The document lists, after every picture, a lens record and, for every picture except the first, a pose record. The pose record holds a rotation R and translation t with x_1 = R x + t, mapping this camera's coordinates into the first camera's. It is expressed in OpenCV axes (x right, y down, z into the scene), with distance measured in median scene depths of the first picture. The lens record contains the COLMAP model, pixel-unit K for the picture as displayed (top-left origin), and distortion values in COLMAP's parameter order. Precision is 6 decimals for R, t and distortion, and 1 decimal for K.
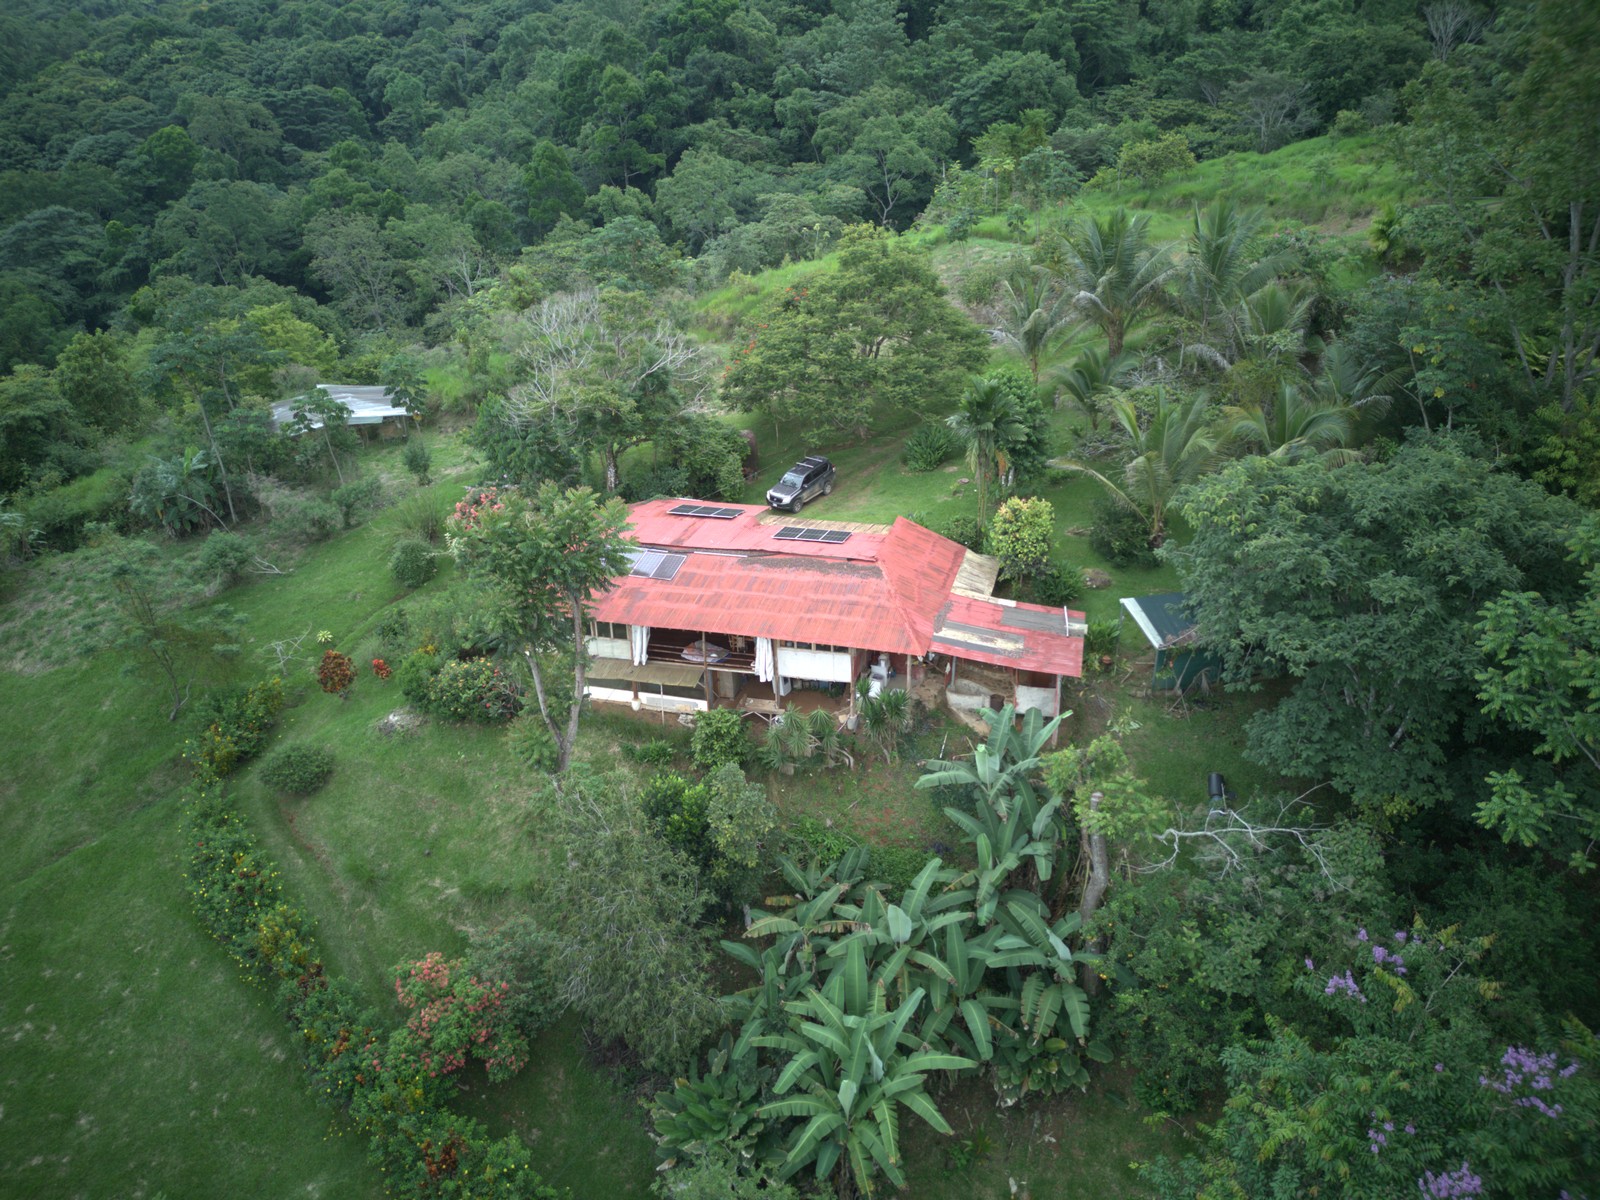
lens RADIAL K [[1119.6, 0, 800.5], [0, 1119.6, 598.2], [0, 0, 1]] dist [0.092166, -0.110220]
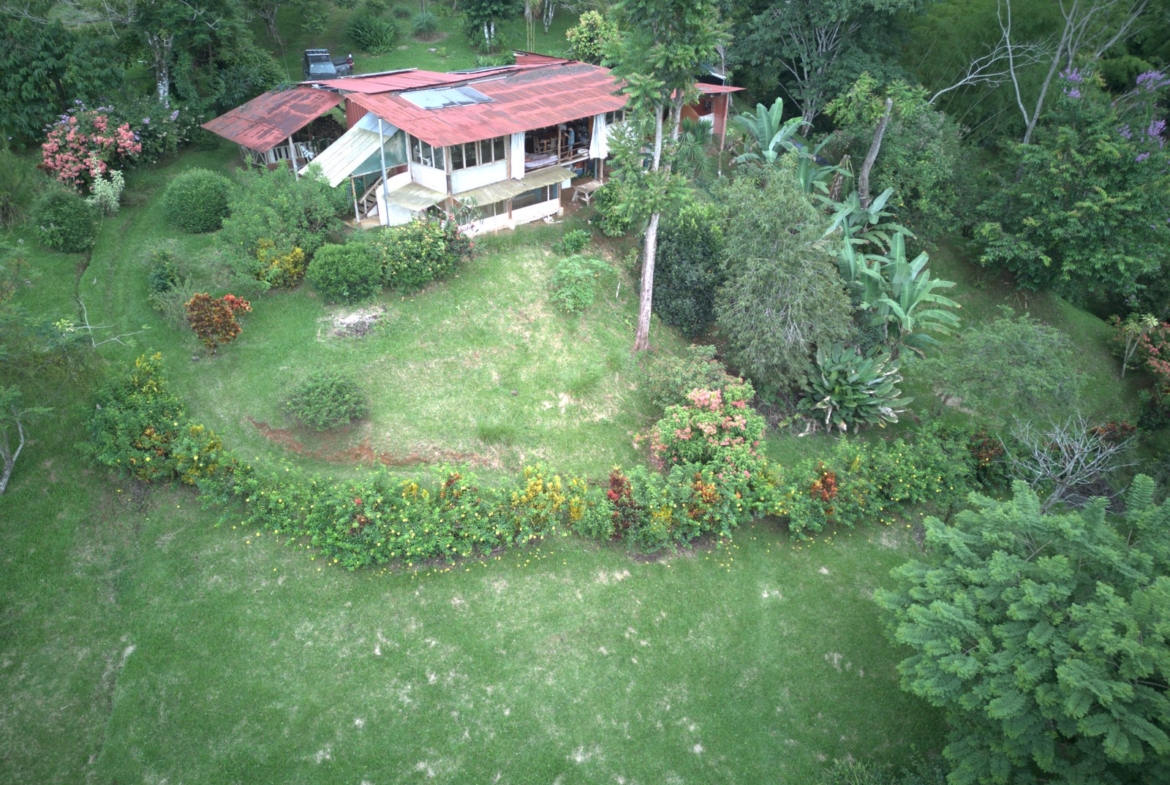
lens RADIAL K [[817.3, 0, 585.0], [0, 817.3, 392.5], [0, 0, 1]] dist [0.091440, -0.109274]
pose [[0.466657, -0.424491, 0.775912, -0.955621], [0.338911, 0.896153, 0.286442, 0.043431], [-0.816928, 0.129295, 0.562060, 0.603047]]
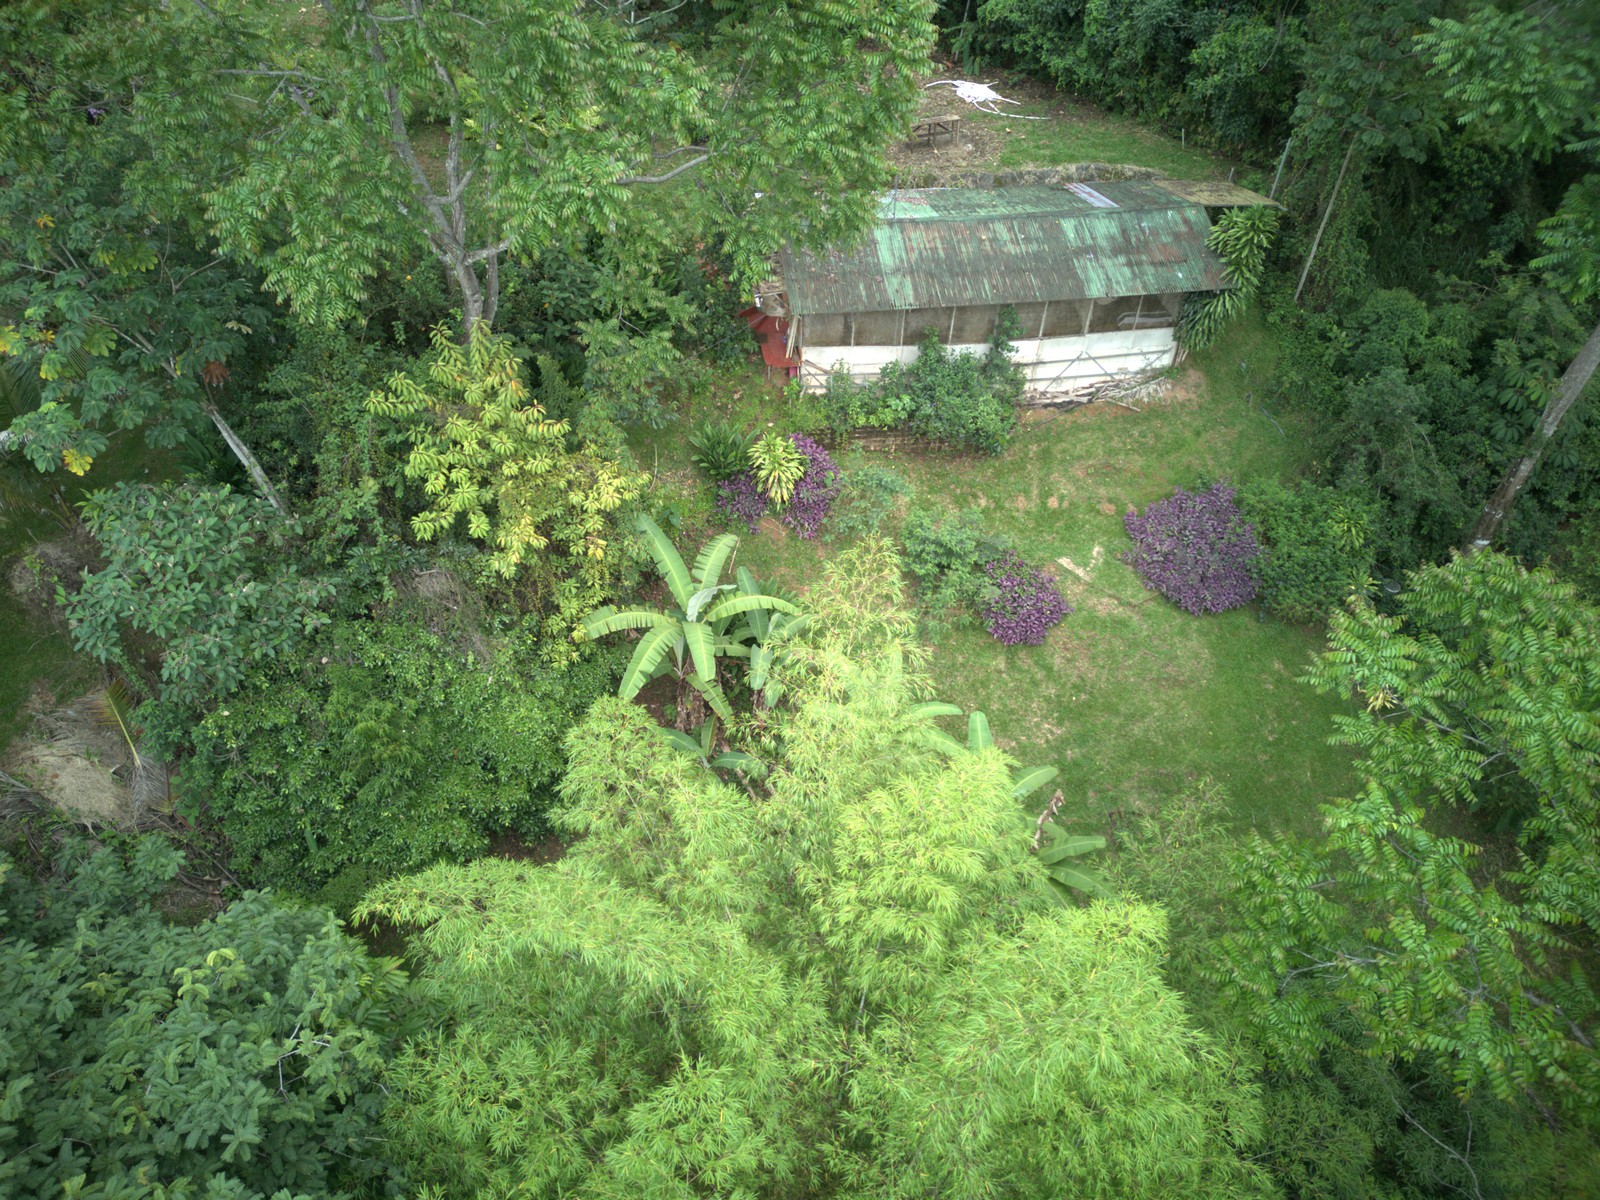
lens RADIAL K [[1119.6, 0, 800.5], [0, 1119.6, 598.2], [0, 0, 1]] dist [0.092166, -0.110220]
pose [[0.828977, -0.359375, 0.428539, 0.666654], [0.189377, 0.901335, 0.389527, -0.280890], [-0.526244, -0.241754, 0.815244, 0.604750]]
